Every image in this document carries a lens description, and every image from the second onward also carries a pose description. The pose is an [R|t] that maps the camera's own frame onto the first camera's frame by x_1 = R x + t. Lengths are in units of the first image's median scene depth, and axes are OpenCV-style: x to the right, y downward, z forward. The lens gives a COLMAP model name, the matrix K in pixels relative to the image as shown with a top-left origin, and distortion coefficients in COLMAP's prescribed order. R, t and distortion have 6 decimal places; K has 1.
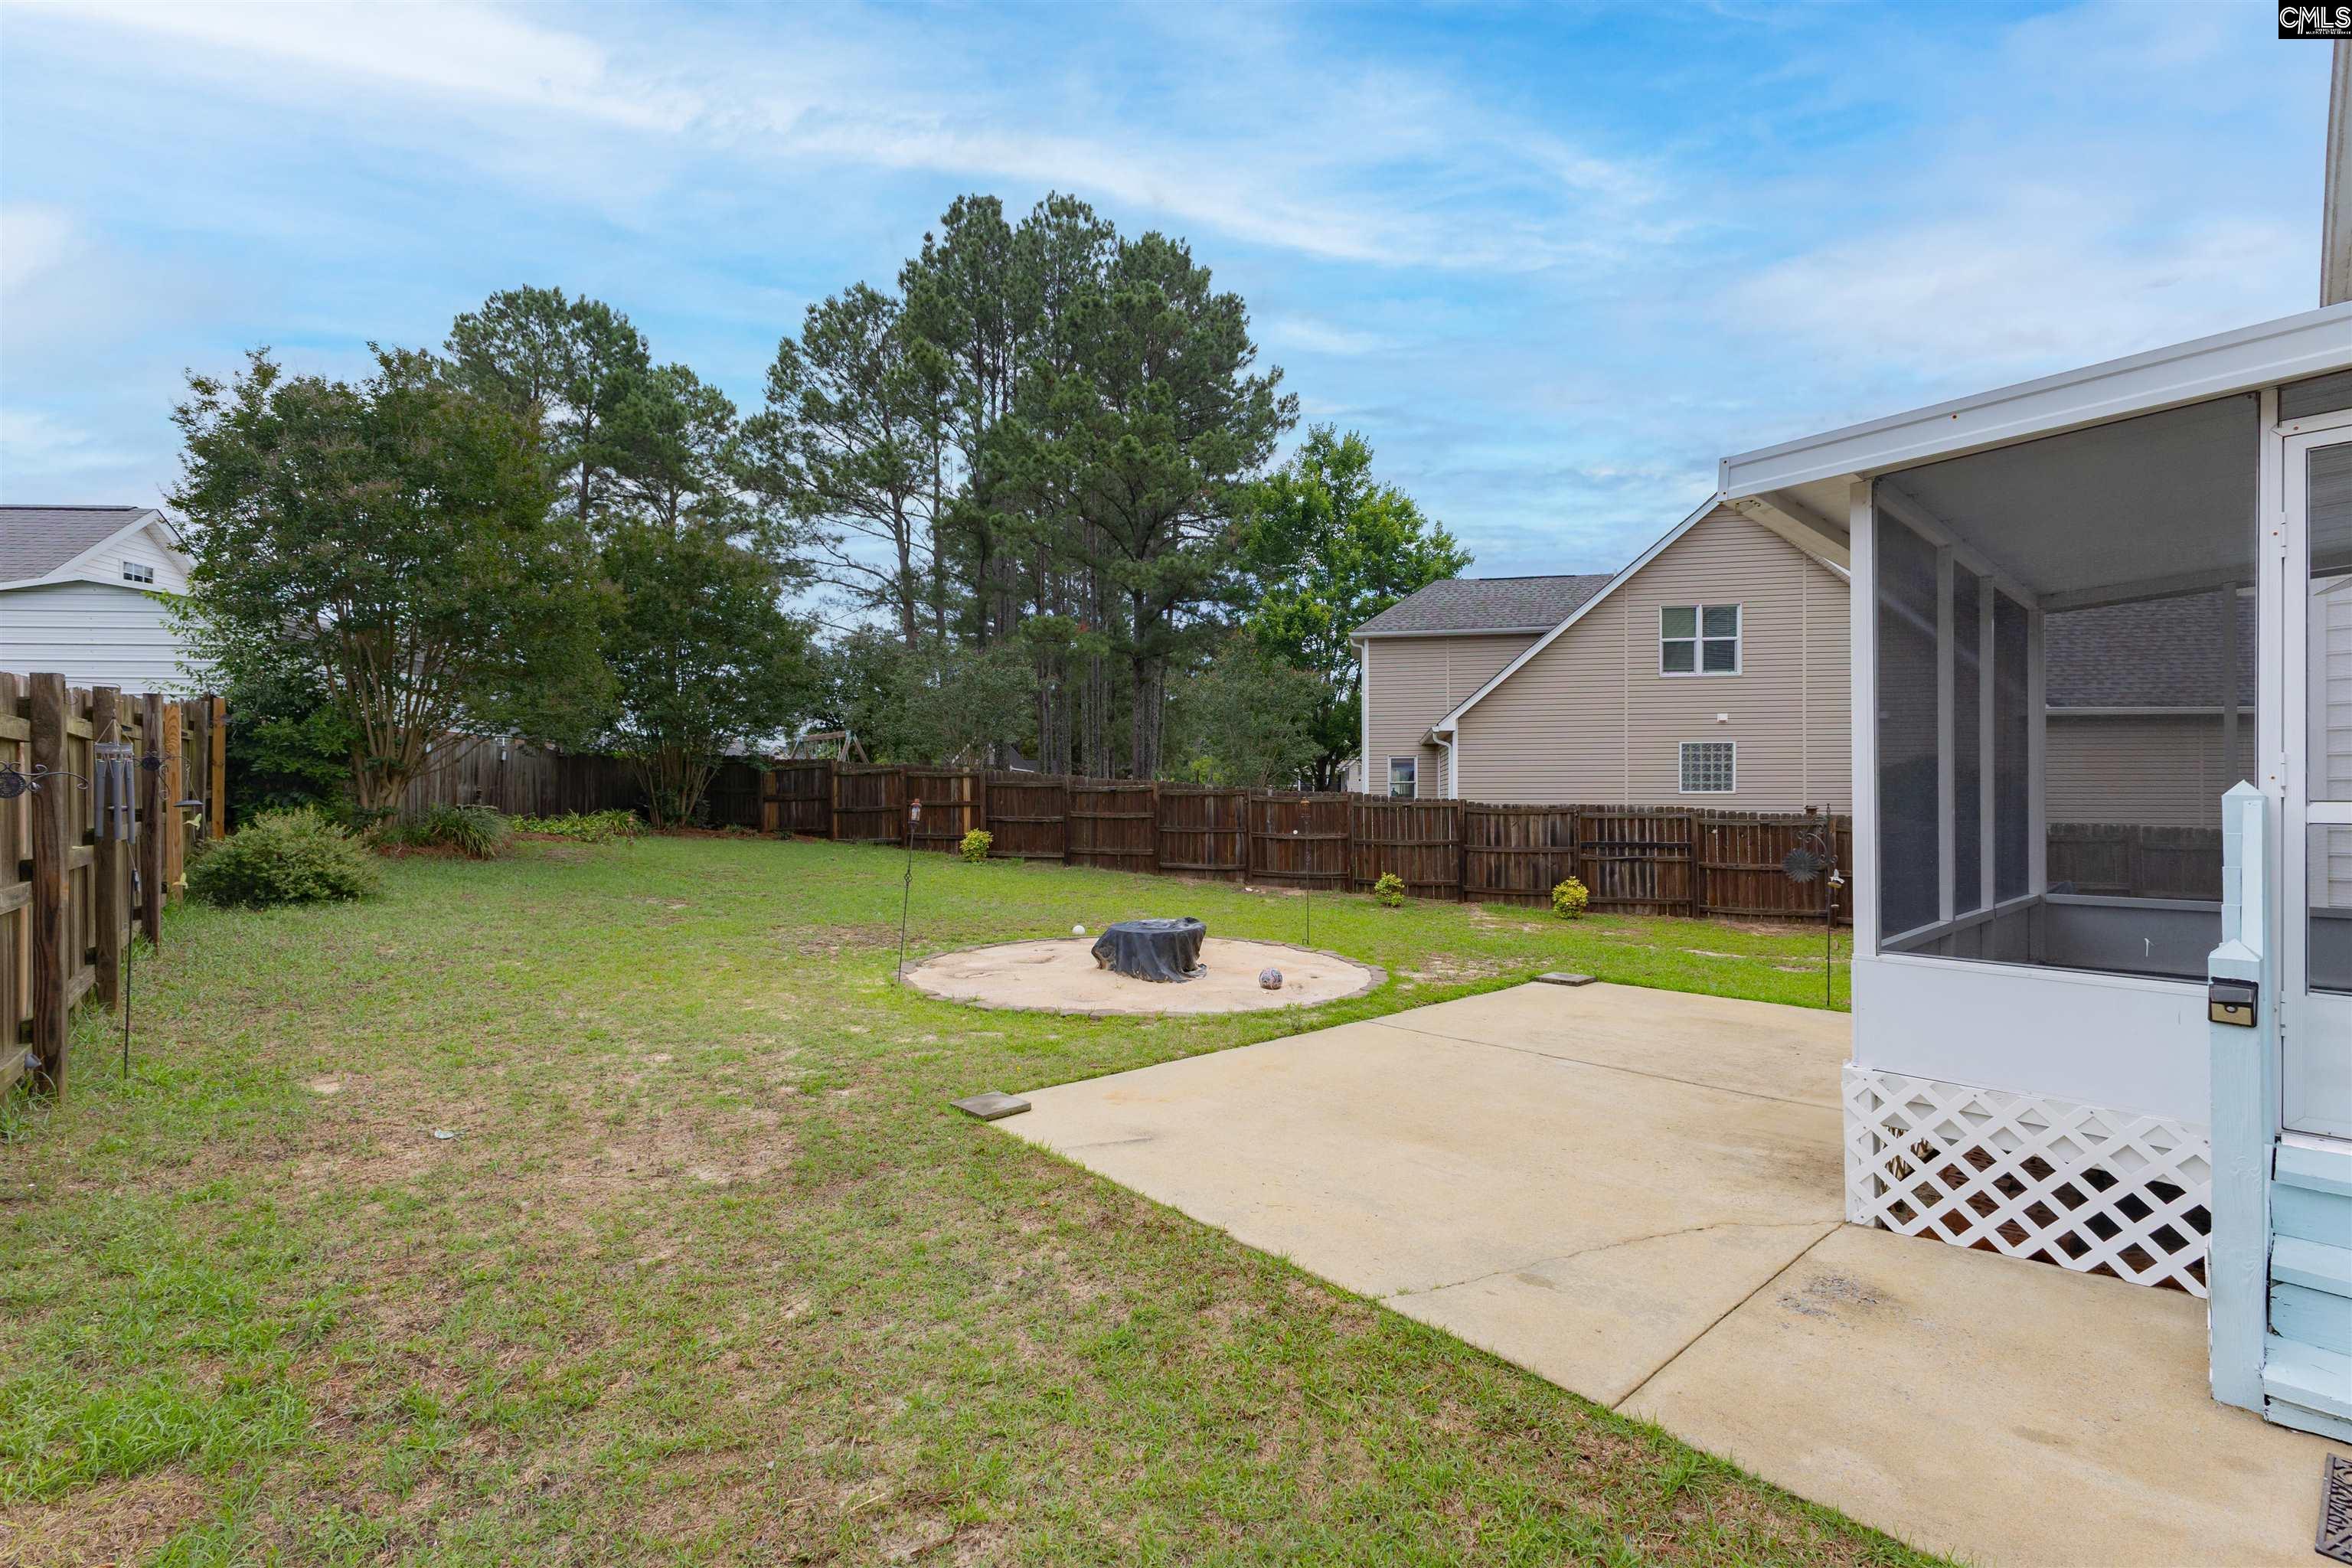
lens RADIAL K [[1022.1, 0, 1178.1], [0, 1022.1, 799.6], [0, 0, 1]] dist [0.013241, -0.000334]
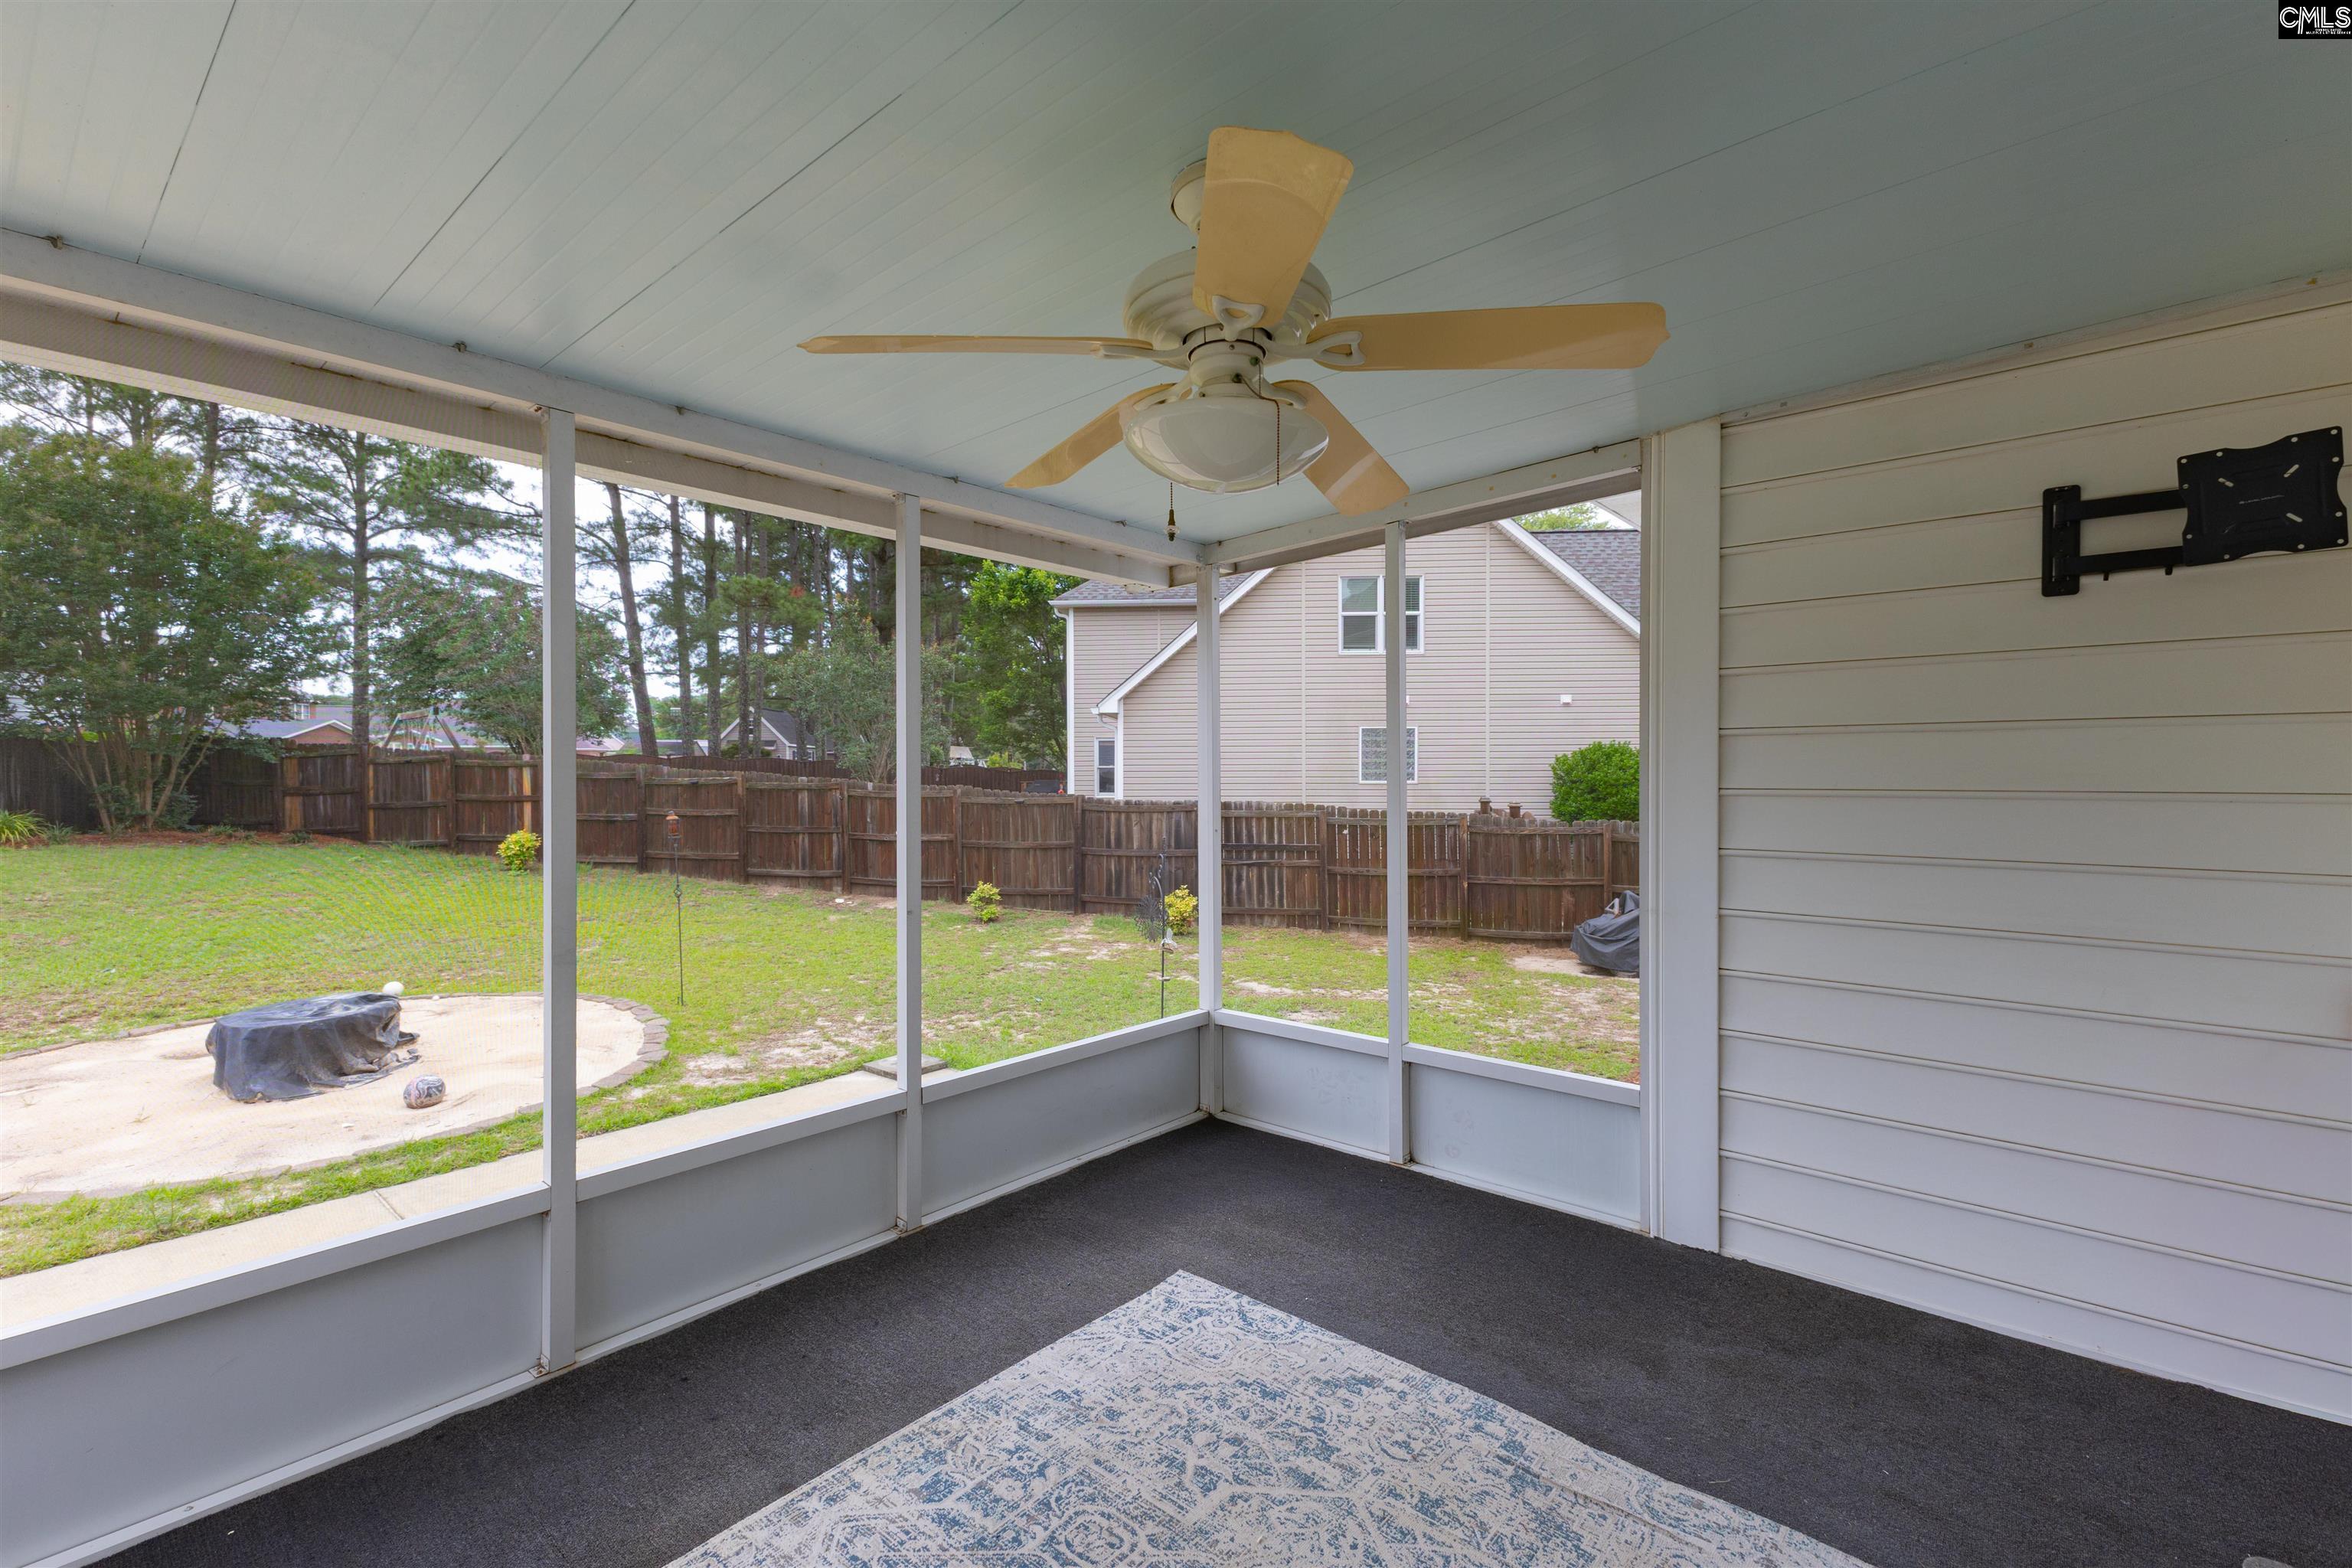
lens RADIAL K [[1022.1, 0, 1173.8], [0, 1022.1, 778.1], [0, 0, 1]] dist [0.013241, -0.000334]
pose [[0.995182, -0.002911, 0.098003, 0.268471], [0.002009, 0.999955, 0.009304, -0.021880], [-0.098026, -0.009062, 0.995143, 0.129648]]
